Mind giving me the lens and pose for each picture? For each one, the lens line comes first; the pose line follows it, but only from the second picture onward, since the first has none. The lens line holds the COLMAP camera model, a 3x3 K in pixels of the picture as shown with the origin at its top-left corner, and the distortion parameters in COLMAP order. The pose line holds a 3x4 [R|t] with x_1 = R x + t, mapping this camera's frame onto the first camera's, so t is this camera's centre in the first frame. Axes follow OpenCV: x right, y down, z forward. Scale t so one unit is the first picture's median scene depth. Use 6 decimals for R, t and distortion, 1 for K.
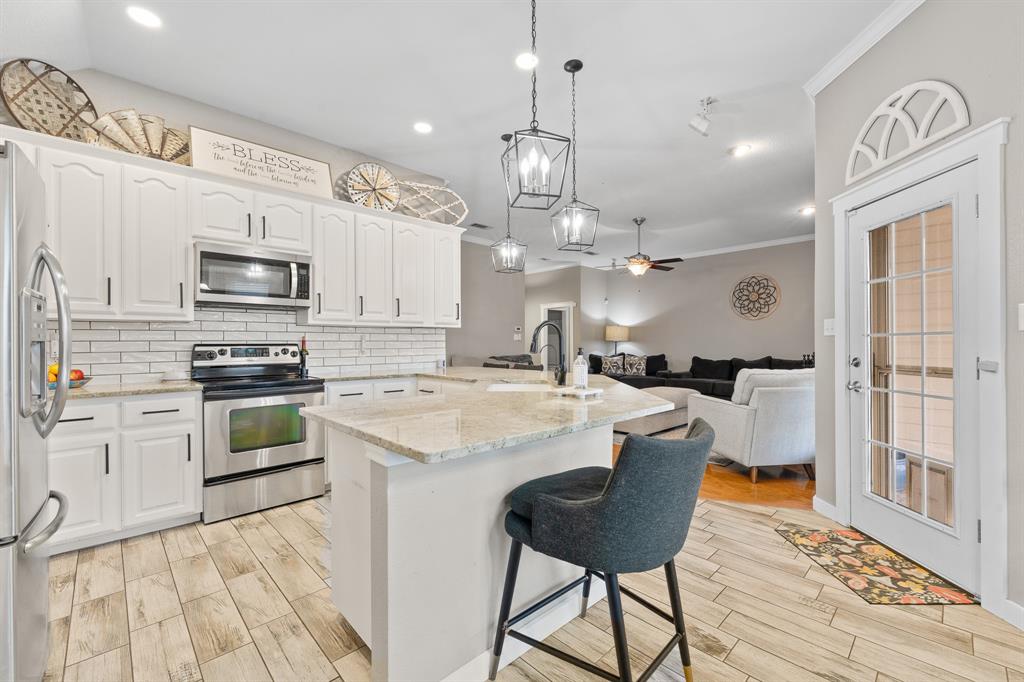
lens RADIAL K [[420.9, 0, 515.9], [0, 420.9, 341.0], [0, 0, 1]] dist [-0.000342, -0.000006]
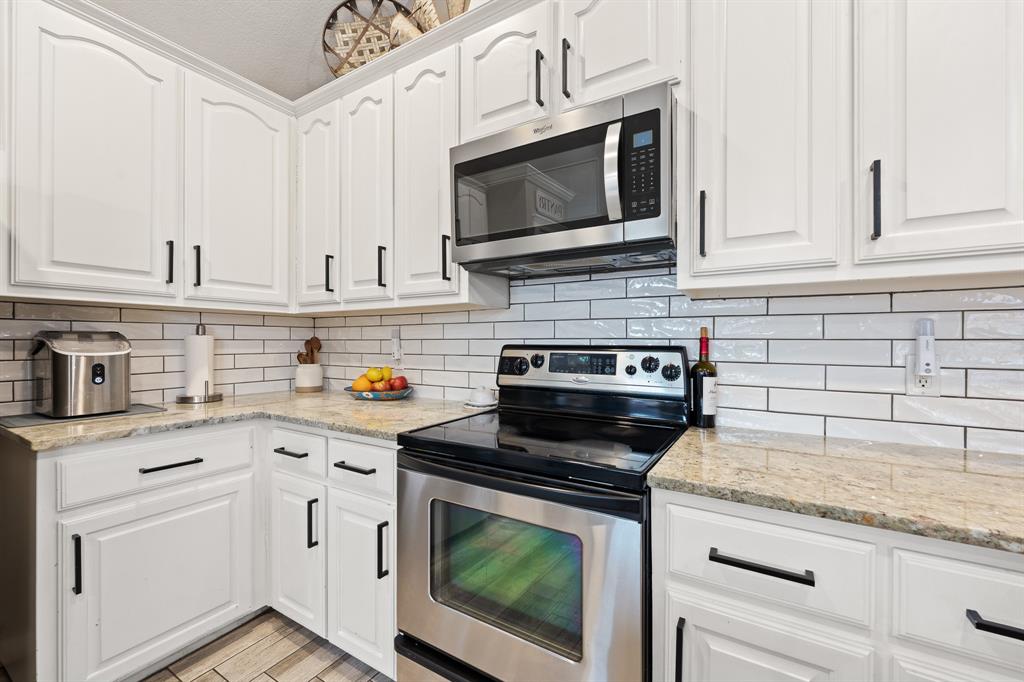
lens RADIAL K [[420.9, 0, 515.9], [0, 420.9, 341.0], [0, 0, 1]] dist [-0.000342, -0.000006]
pose [[0.253510, 0.004558, -0.967322, -0.199253], [0.000964, 0.999987, 0.004965, -0.000496], [0.967332, -0.002191, 0.253502, 0.819805]]
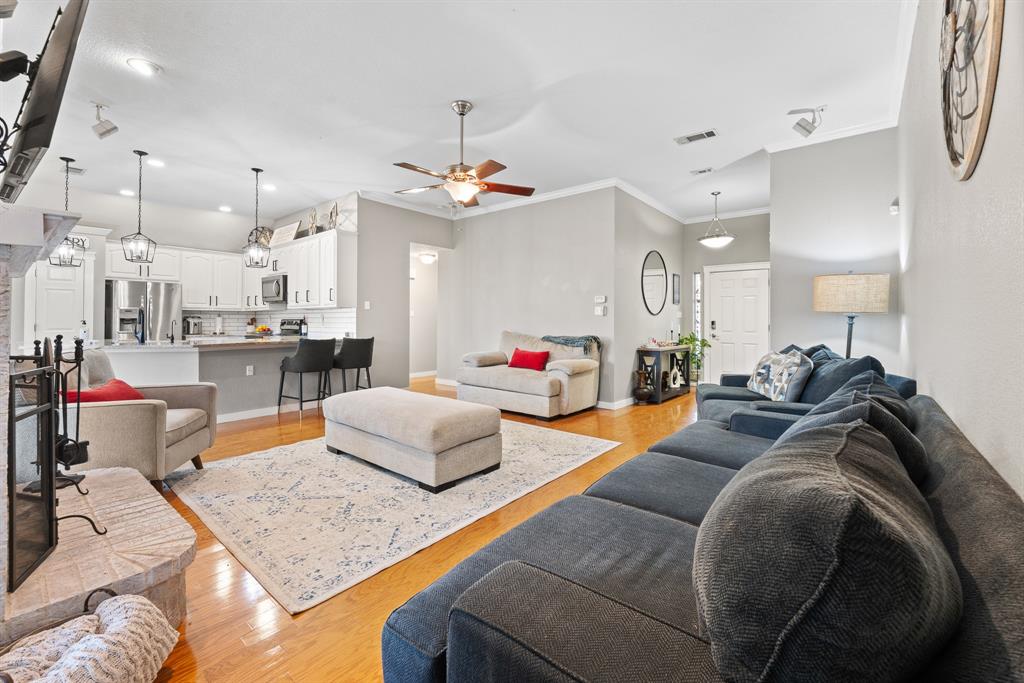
lens RADIAL K [[424.5, 0, 515.1], [0, 424.5, 319.7], [0, 0, 1]] dist [0.001121, -0.000032]
pose [[0.120525, 0.001175, -0.992710, 1.673411], [0.003240, 0.999994, 0.001577, 0.009524], [0.992705, -0.003406, 0.120520, 1.901417]]
